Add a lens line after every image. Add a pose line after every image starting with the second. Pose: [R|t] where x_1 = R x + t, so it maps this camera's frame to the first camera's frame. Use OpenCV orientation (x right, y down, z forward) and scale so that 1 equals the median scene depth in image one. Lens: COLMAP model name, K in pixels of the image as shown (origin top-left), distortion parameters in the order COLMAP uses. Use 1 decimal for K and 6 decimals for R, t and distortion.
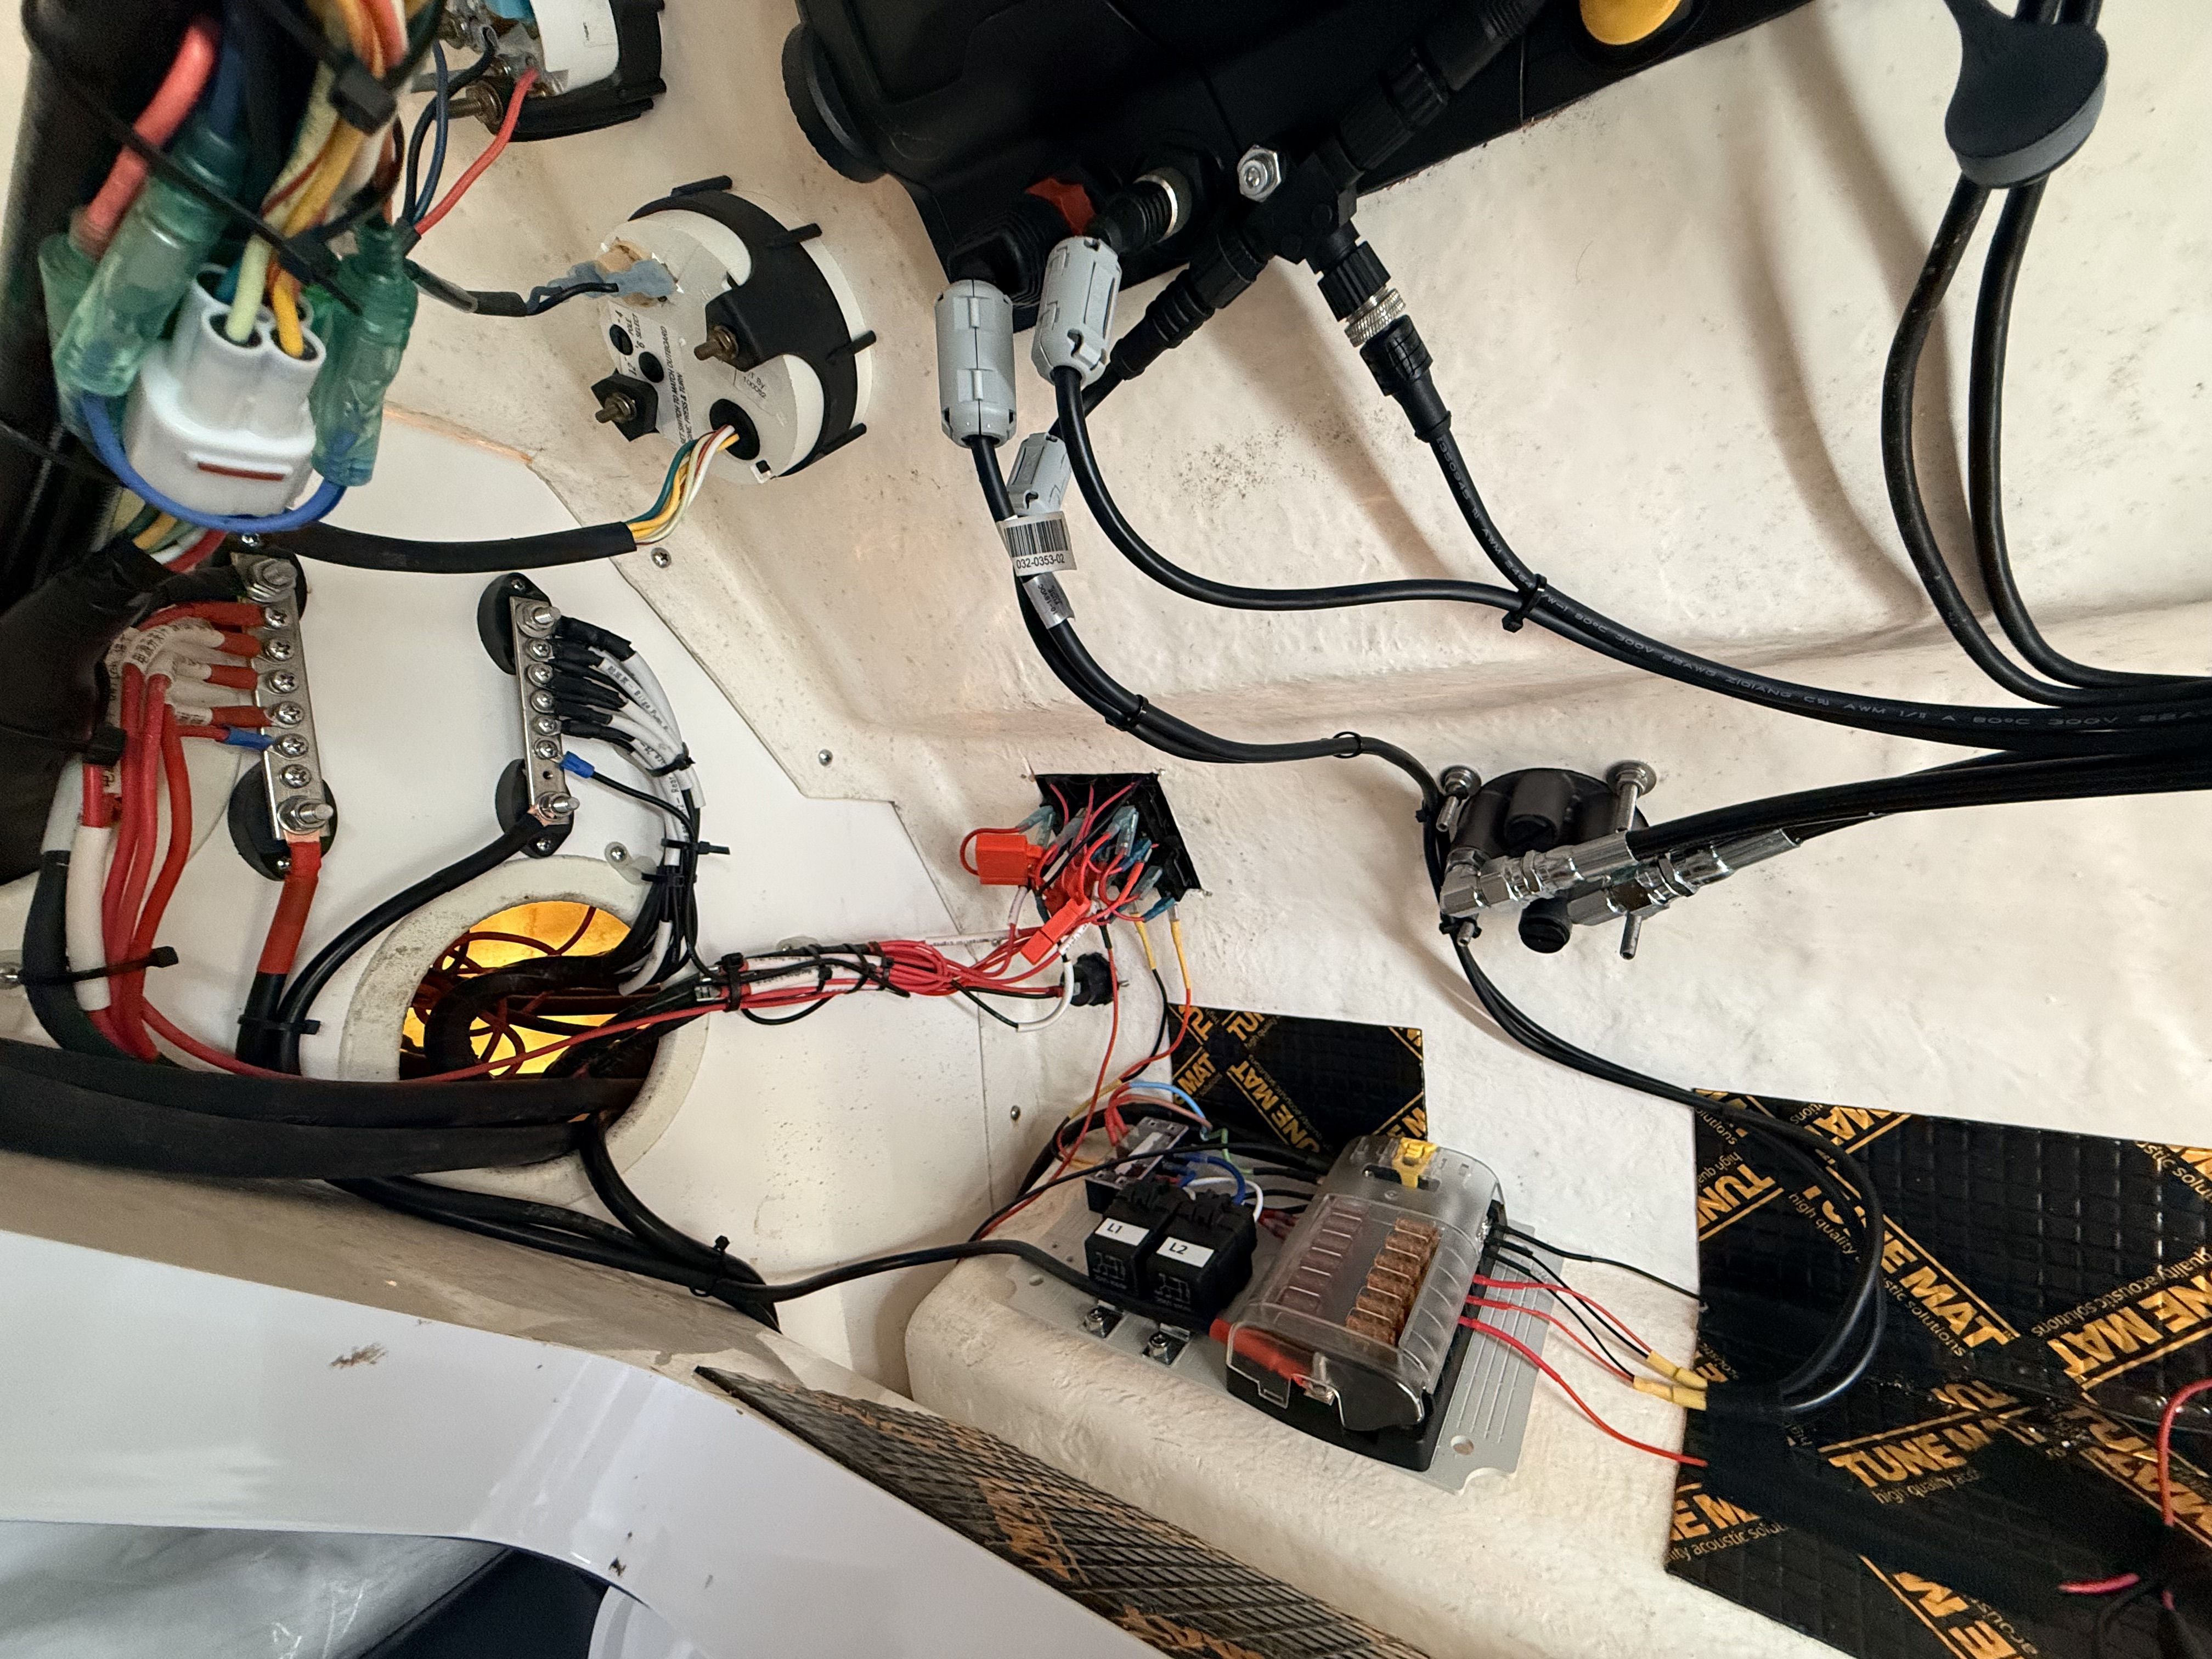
lens RADIAL K [[884.1, 0, 1101.1], [0, 884.1, 828.1], [0, 0, 1]] dist [0.000898, 0.000825]
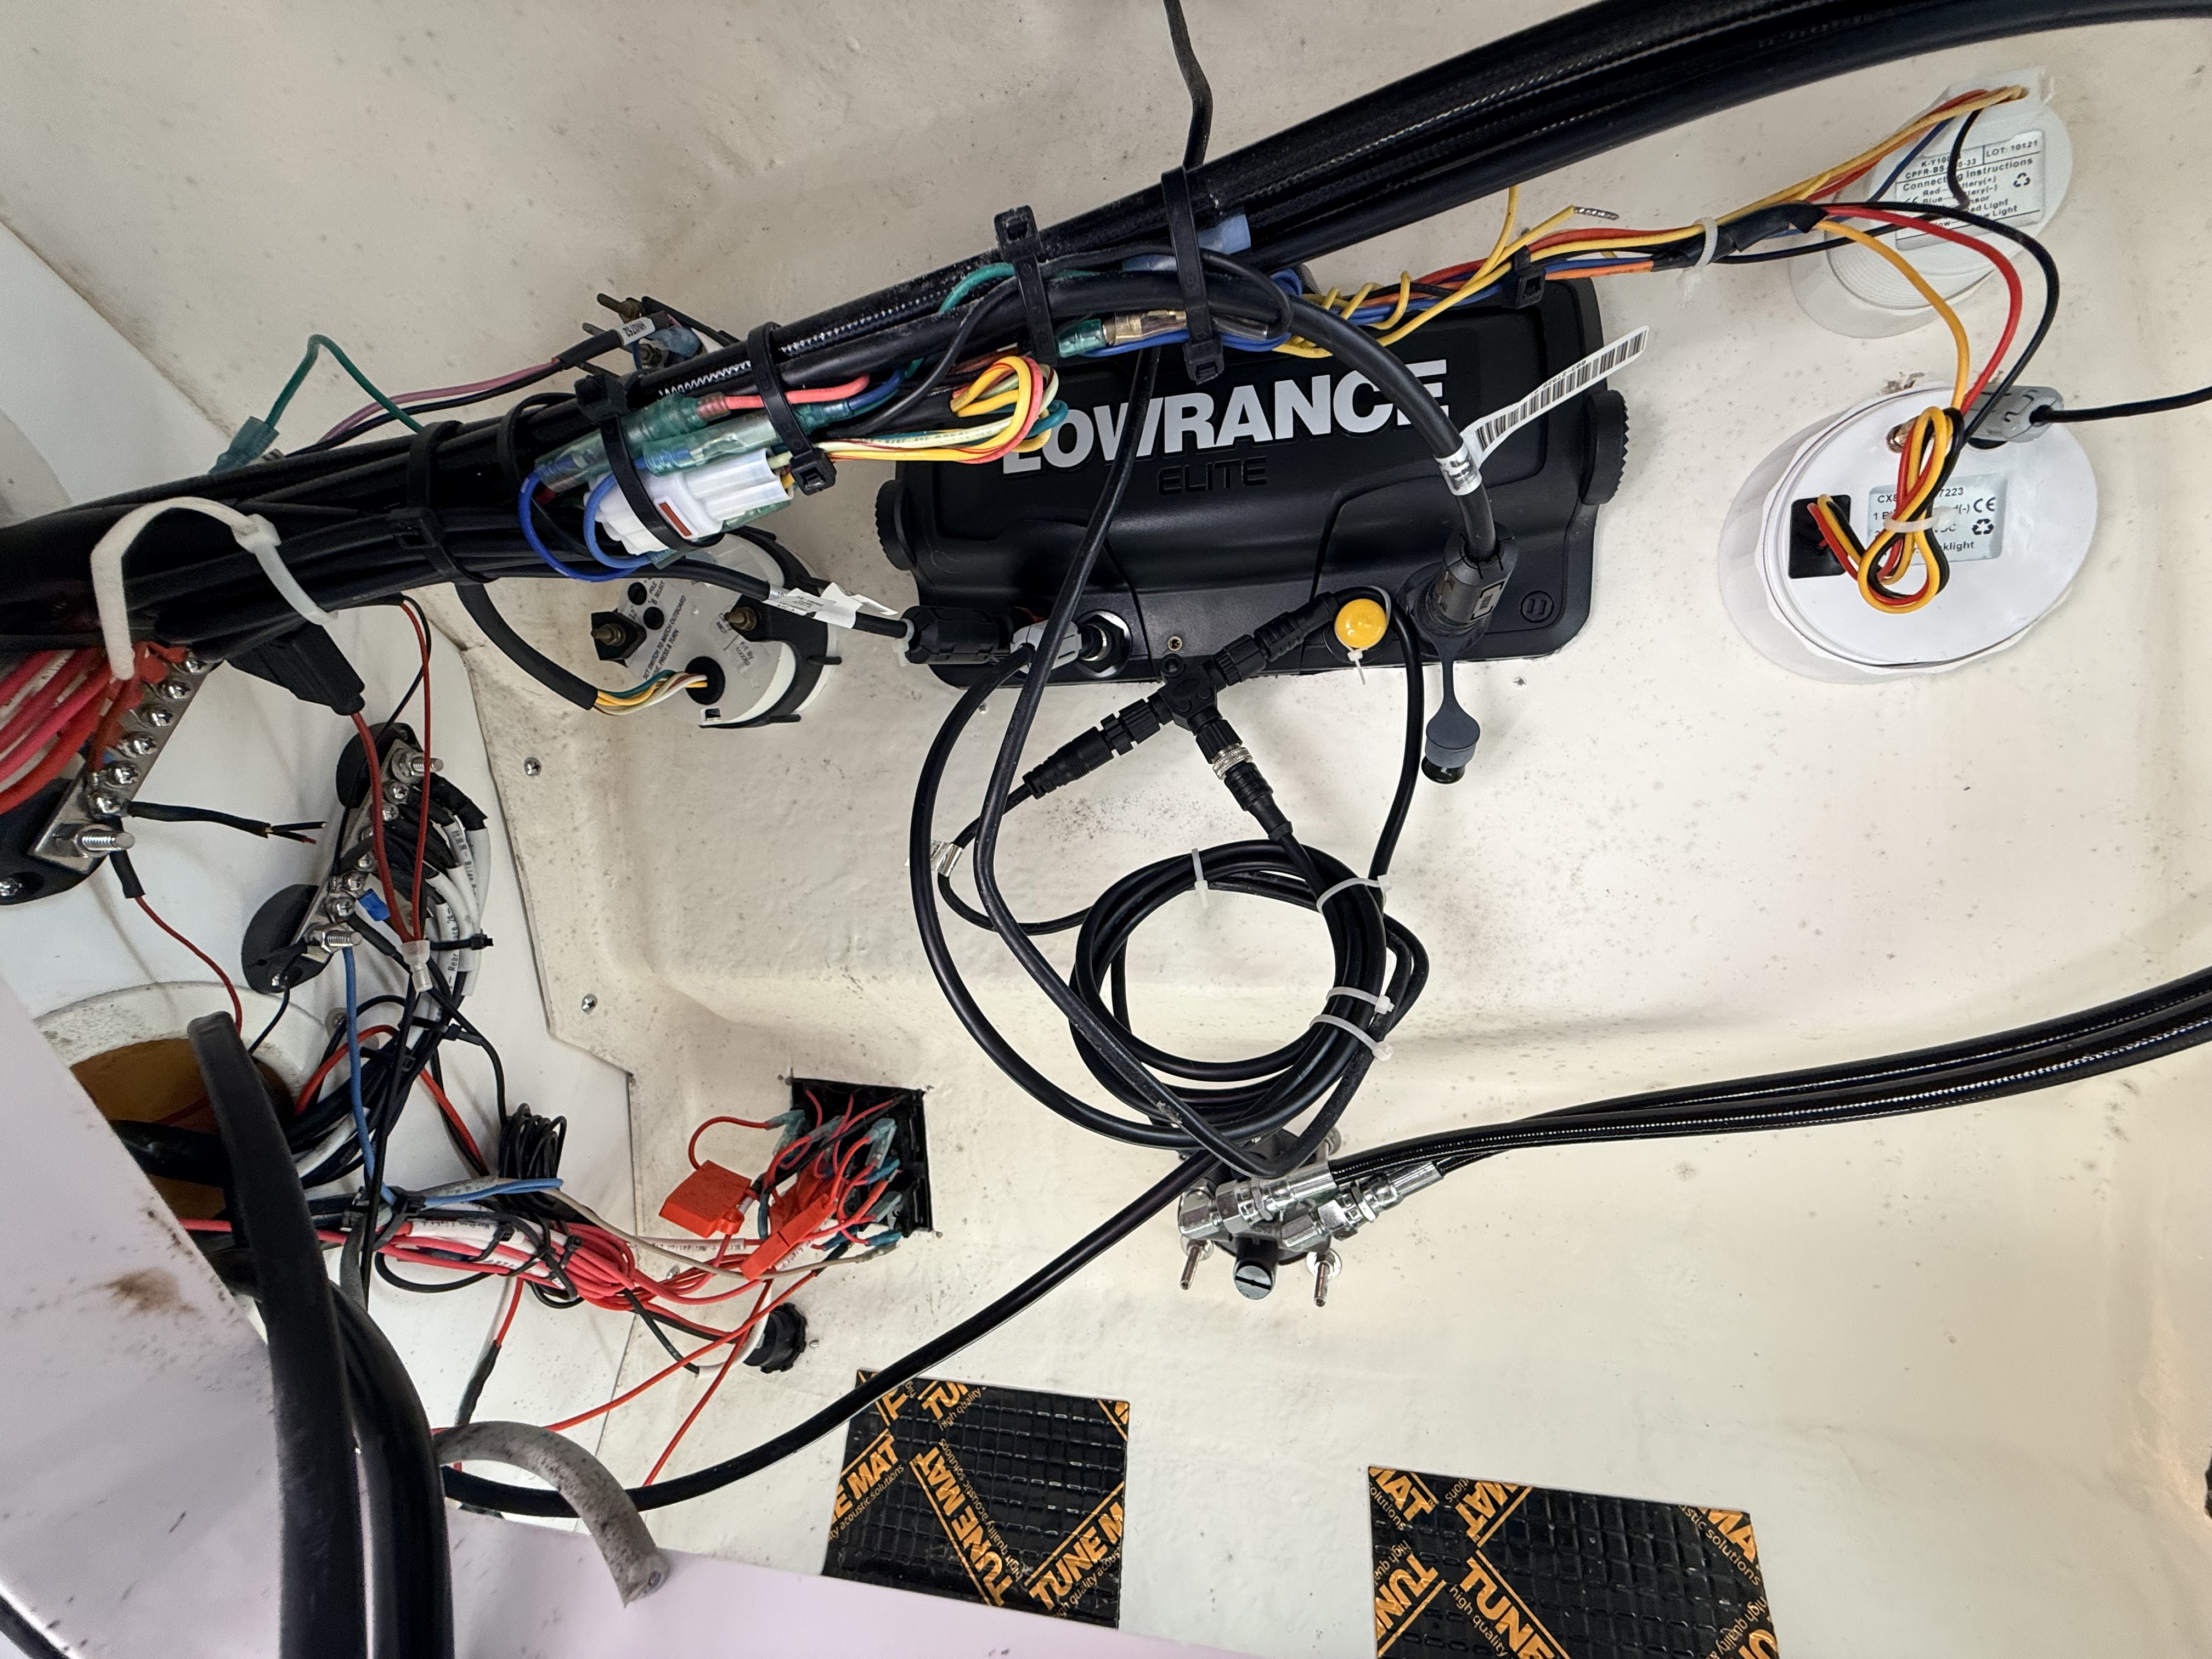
lens RADIAL K [[884.1, 0, 1104.4], [0, 884.1, 824.4], [0, 0, 1]] dist [0.000898, 0.000825]
pose [[0.918840, 0.290097, 0.267540, -0.138084], [-0.121731, 0.853243, -0.507107, 0.214041], [-0.375387, 0.433383, 0.819307, -0.096216]]
